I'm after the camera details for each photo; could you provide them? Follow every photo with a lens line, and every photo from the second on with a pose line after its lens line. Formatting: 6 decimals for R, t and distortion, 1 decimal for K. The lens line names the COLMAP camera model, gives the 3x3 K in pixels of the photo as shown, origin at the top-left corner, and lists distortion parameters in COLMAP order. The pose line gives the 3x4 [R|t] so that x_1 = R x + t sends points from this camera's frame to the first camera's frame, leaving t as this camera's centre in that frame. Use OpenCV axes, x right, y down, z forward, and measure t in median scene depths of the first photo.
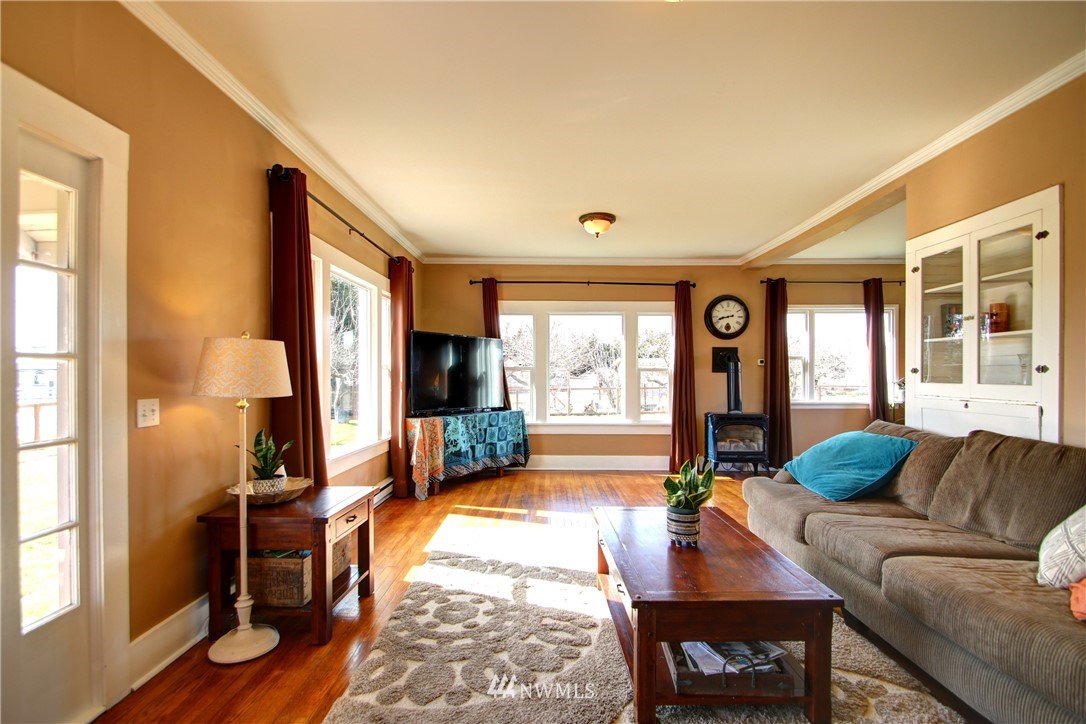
lens RADIAL K [[509.2, 0, 551.7], [0, 509.2, 375.2], [0, 0, 1]] dist [0.019010, -0.020898]
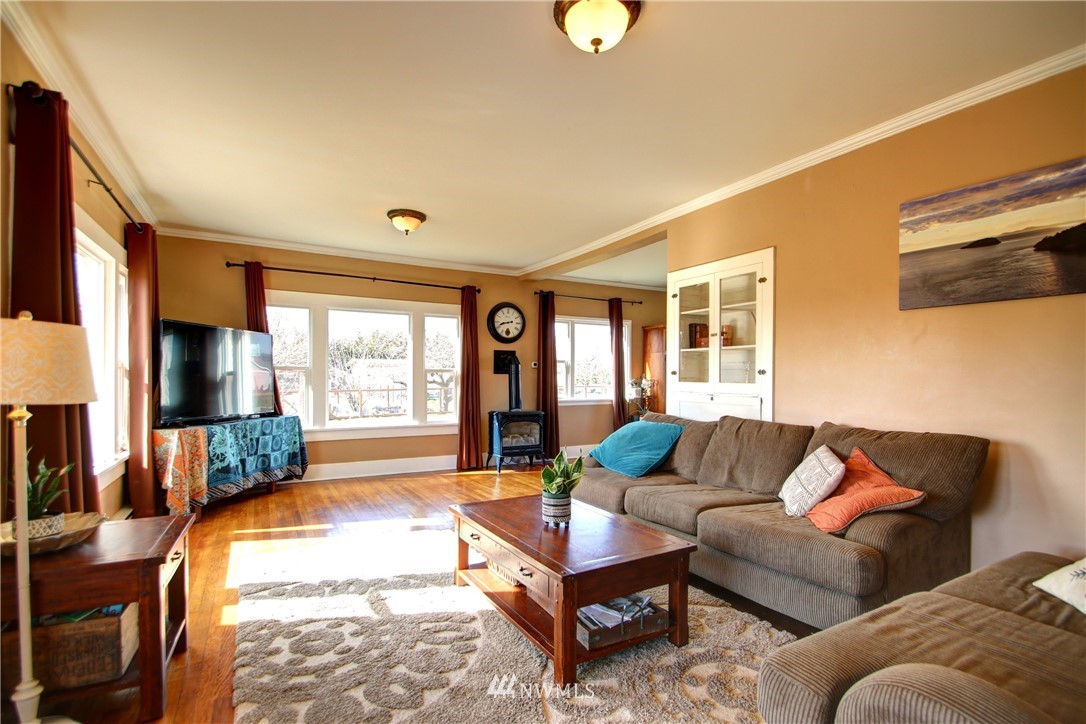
lens RADIAL K [[509.2, 0, 551.7], [0, 509.2, 375.2], [0, 0, 1]] dist [0.019010, -0.020898]
pose [[0.869413, 0.003458, 0.494074, -0.138632], [-0.001853, 0.999991, -0.003739, 0.001786], [-0.494083, 0.002336, 0.869412, 0.012790]]
